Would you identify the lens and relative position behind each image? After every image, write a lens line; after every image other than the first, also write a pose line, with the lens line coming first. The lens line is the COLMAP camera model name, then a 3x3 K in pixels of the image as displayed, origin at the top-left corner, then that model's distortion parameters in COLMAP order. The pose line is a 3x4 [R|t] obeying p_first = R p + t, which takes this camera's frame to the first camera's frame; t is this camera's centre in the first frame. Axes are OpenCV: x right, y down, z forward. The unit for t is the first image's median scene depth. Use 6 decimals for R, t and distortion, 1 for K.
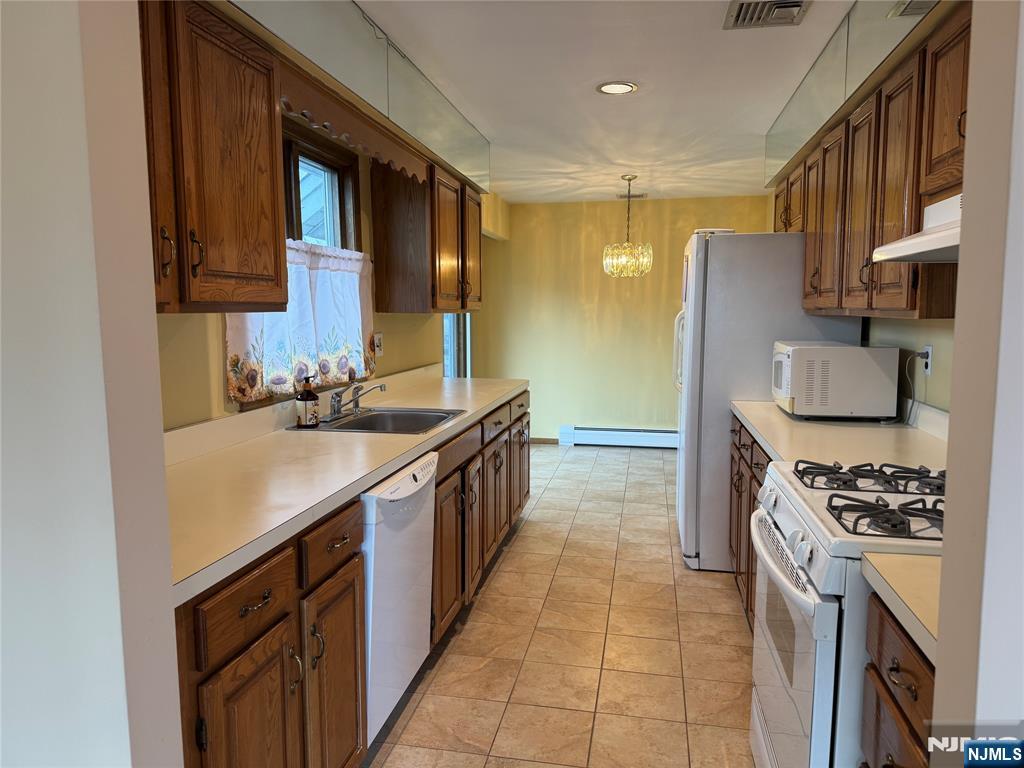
lens RADIAL K [[706.8, 0, 513.3], [0, 706.8, 382.2], [0, 0, 1]] dist [0.069313, -0.082736]
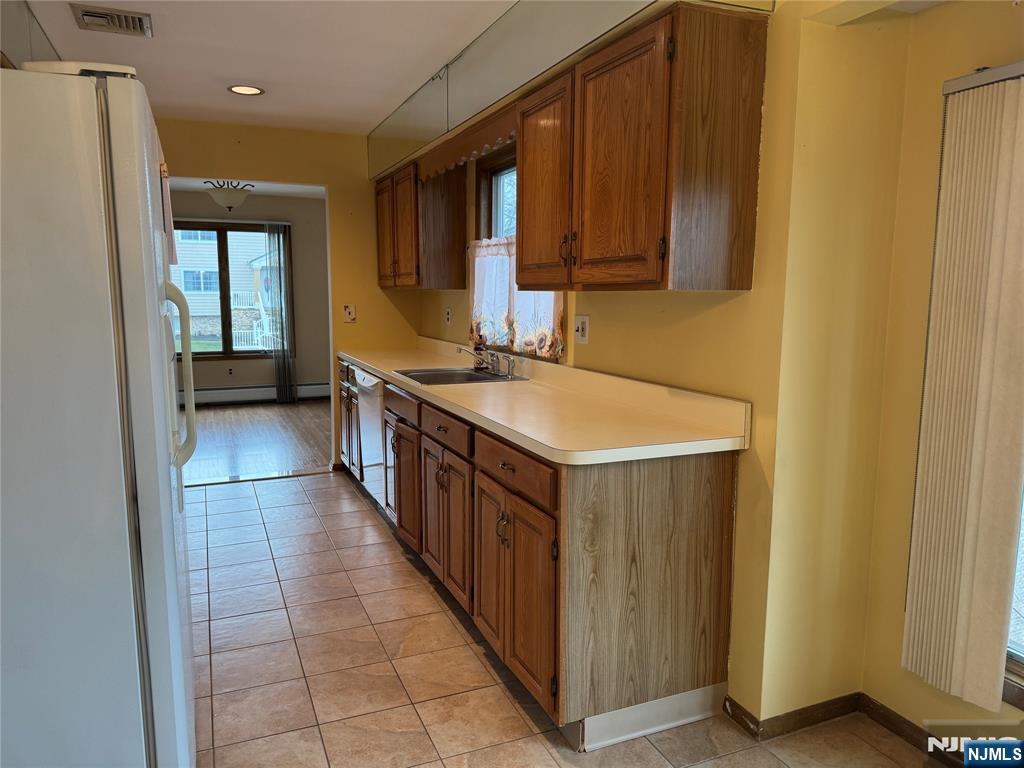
lens RADIAL K [[706.8, 0, 521.9], [0, 706.8, 389.7], [0, 0, 1]] dist [0.069313, -0.082736]
pose [[-0.822807, 0.068243, -0.564209, 0.366025], [-0.064023, 0.975314, 0.211336, -0.166058], [0.564703, 0.210011, -0.798126, 1.750402]]
